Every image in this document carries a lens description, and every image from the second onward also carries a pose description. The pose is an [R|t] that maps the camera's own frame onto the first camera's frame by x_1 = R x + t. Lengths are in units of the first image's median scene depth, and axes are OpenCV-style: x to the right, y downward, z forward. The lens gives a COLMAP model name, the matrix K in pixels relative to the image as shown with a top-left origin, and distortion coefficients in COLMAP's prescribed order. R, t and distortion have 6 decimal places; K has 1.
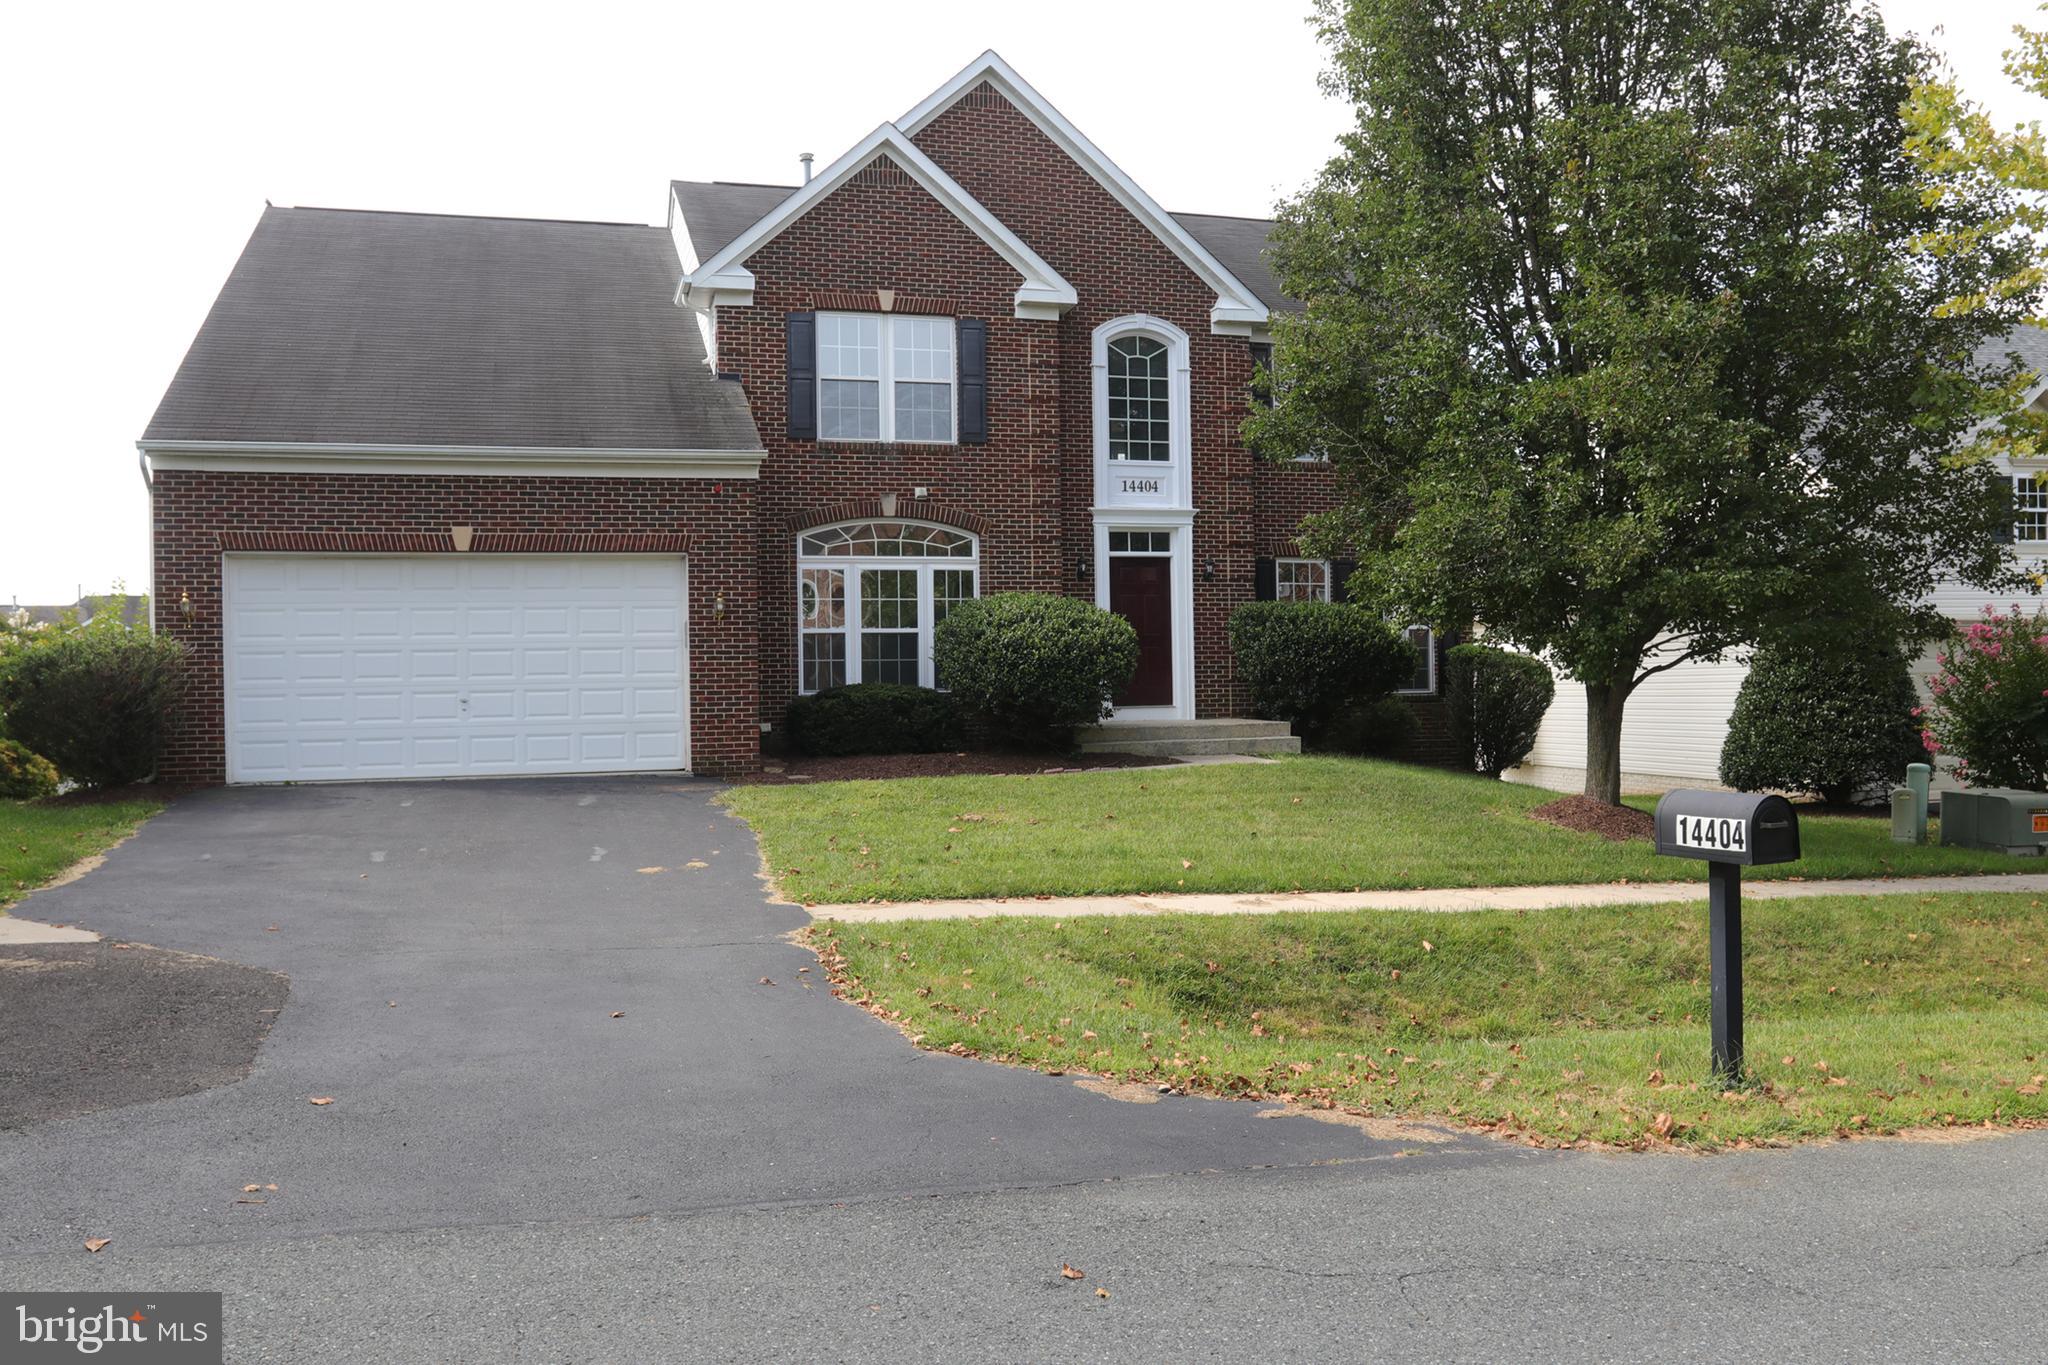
lens RADIAL K [[1784.3, 0, 1011.6], [0, 1784.3, 685.6], [0, 0, 1]] dist [-0.094918, 0.062659]
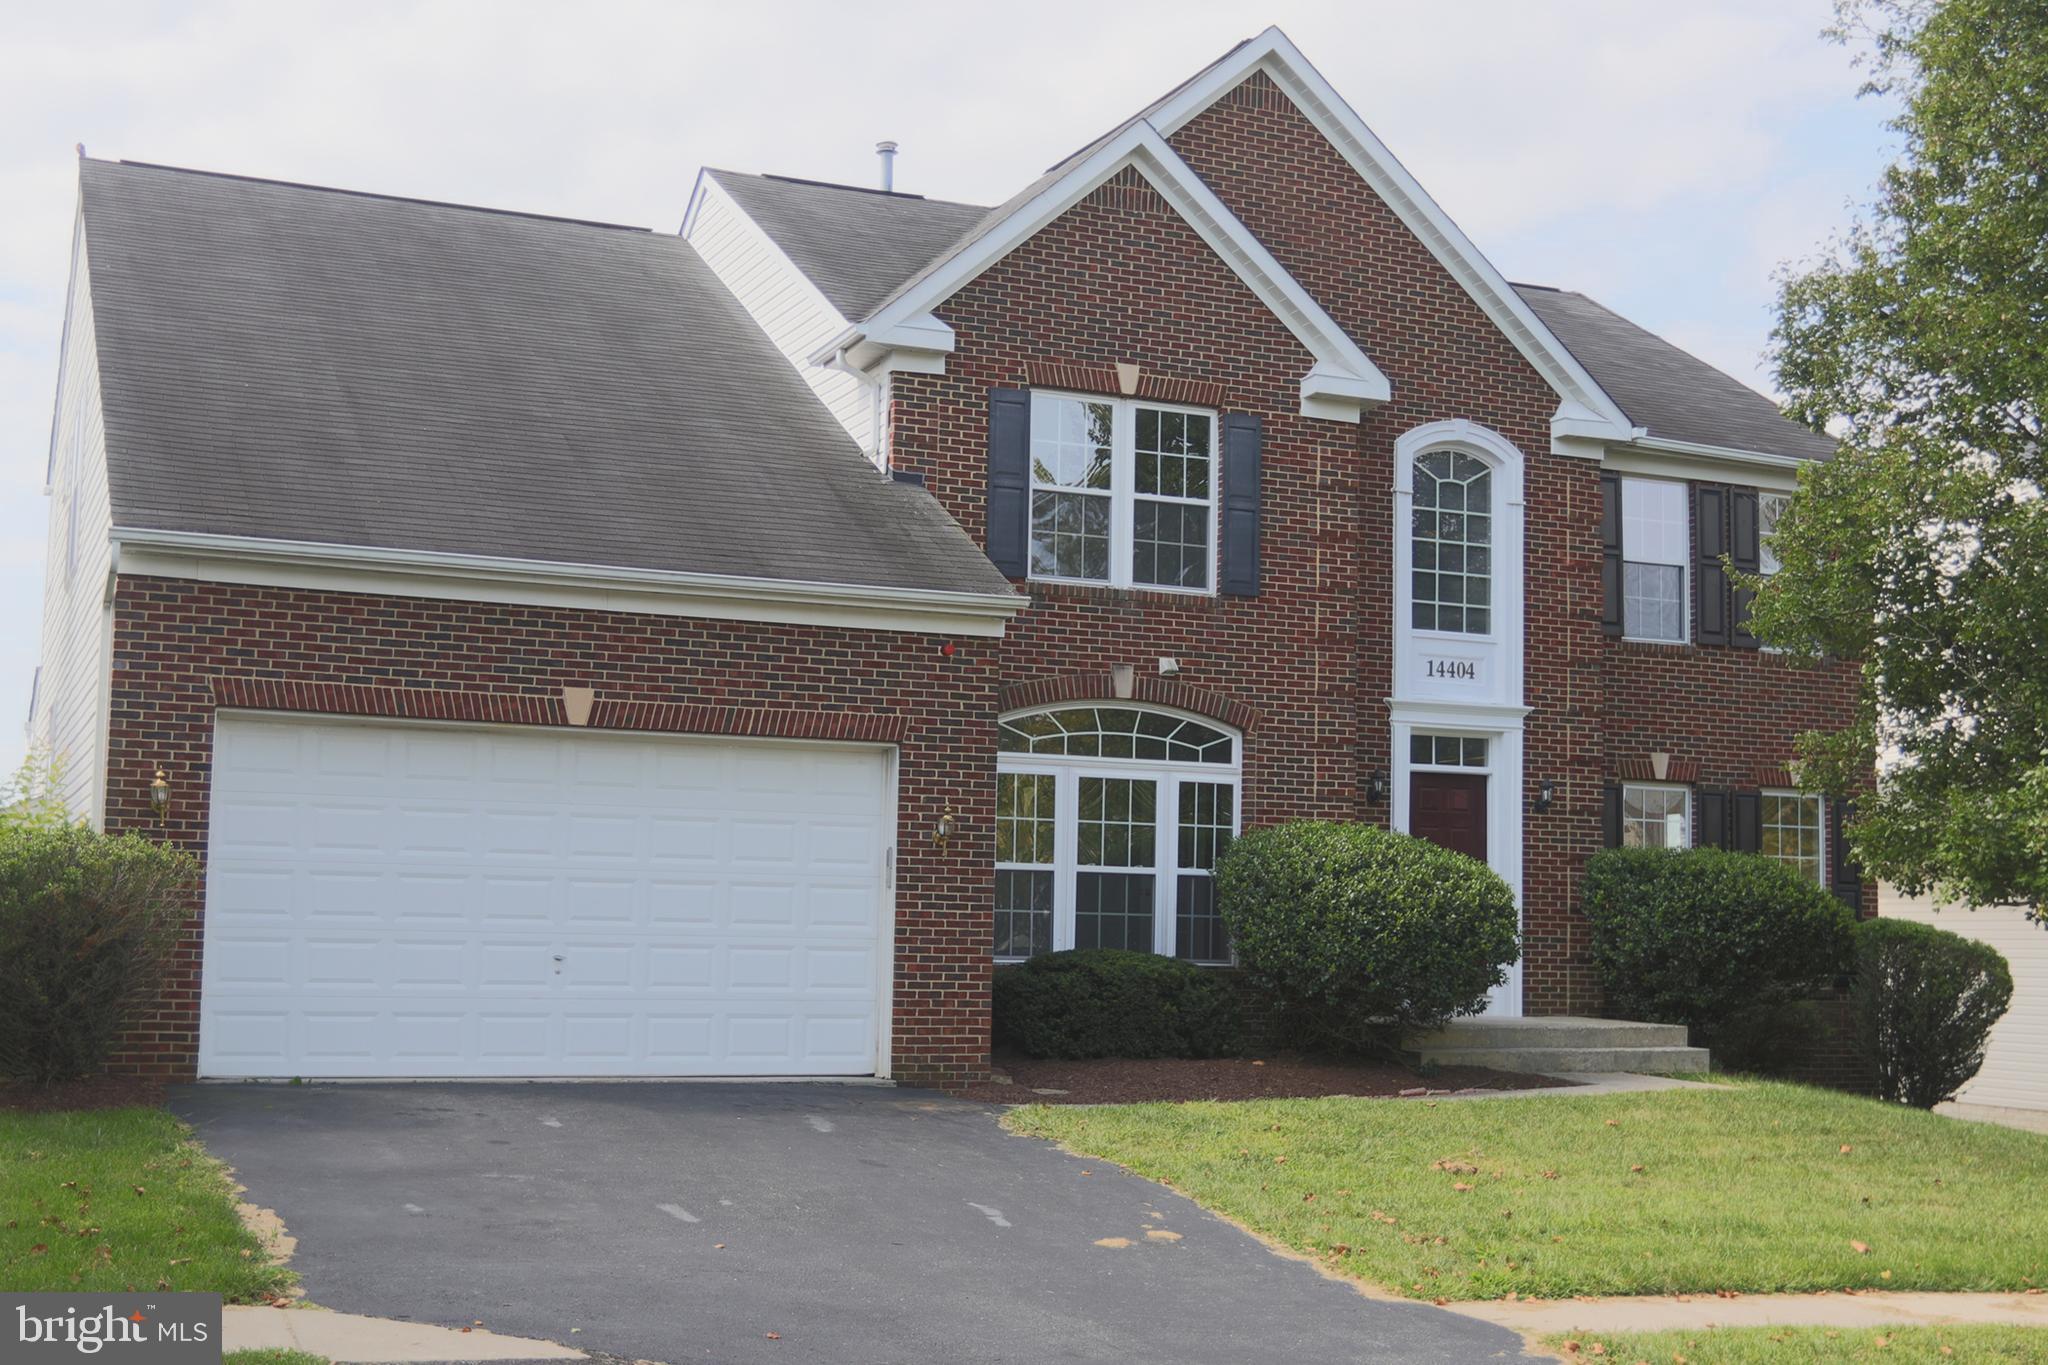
lens RADIAL K [[2726.0, 0, 1024.1], [0, 2726.0, 637.4], [0, 0, 1]] dist [-0.053113, 0.034742]
pose [[0.989817, 0.051169, 0.132829, -0.240263], [-0.036738, 0.993372, -0.108911, -0.004904], [-0.137522, 0.102922, 0.985137, -0.005299]]
